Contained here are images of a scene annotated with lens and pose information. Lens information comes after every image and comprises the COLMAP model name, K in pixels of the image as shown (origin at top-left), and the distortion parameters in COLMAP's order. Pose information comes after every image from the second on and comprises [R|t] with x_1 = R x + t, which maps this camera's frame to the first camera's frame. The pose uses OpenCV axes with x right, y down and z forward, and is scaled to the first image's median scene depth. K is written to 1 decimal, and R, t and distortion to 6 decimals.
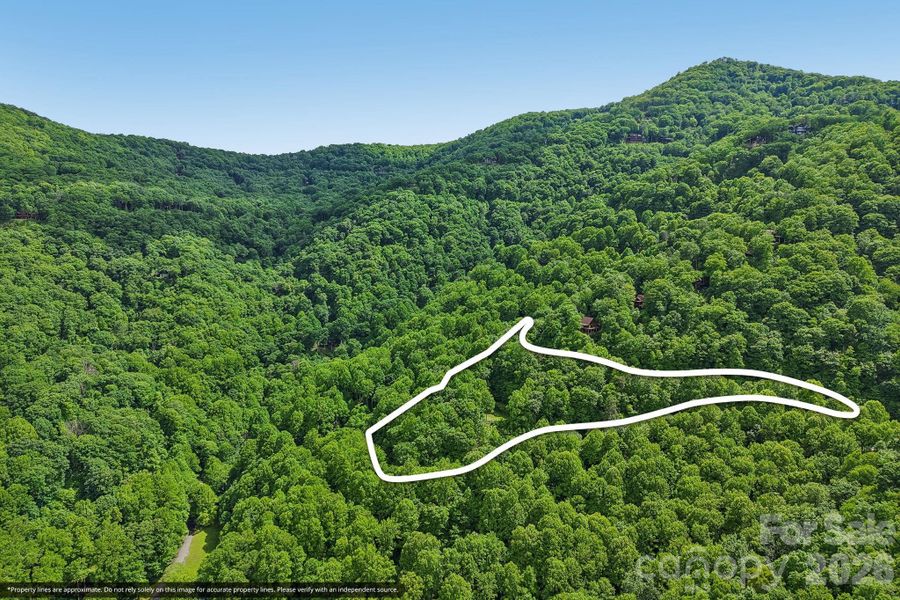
lens RADIAL K [[602.6, 0, 446.6], [0, 602.6, 301.1], [0, 0, 1]] dist [0.021388, -0.023608]
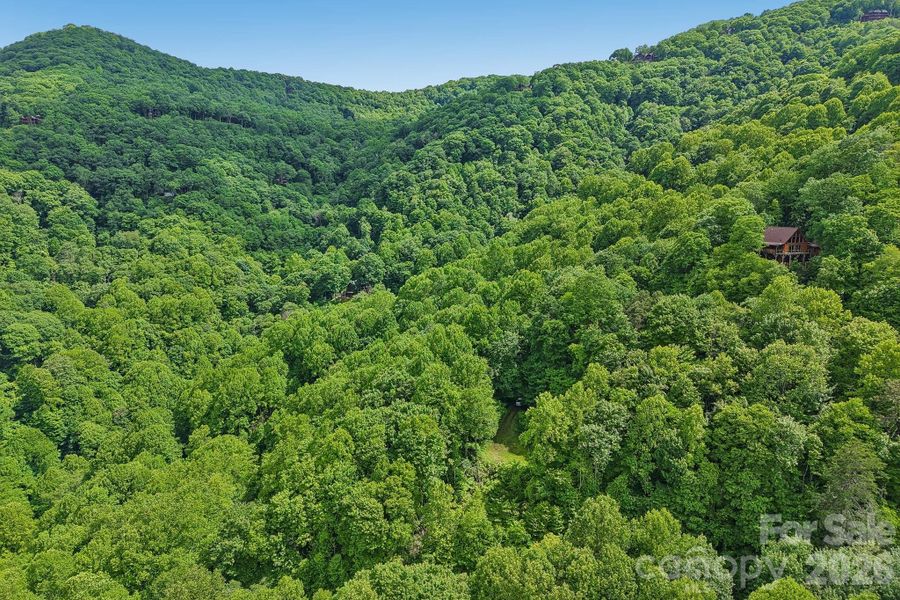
lens RADIAL K [[602.6, 0, 447.7], [0, 602.6, 300.2], [0, 0, 1]] dist [0.021388, -0.023608]
pose [[0.961968, 0.047102, -0.269072, 0.095963], [-0.035840, 0.998270, 0.046615, 0.048877], [0.270802, -0.035198, 0.961991, 0.404700]]
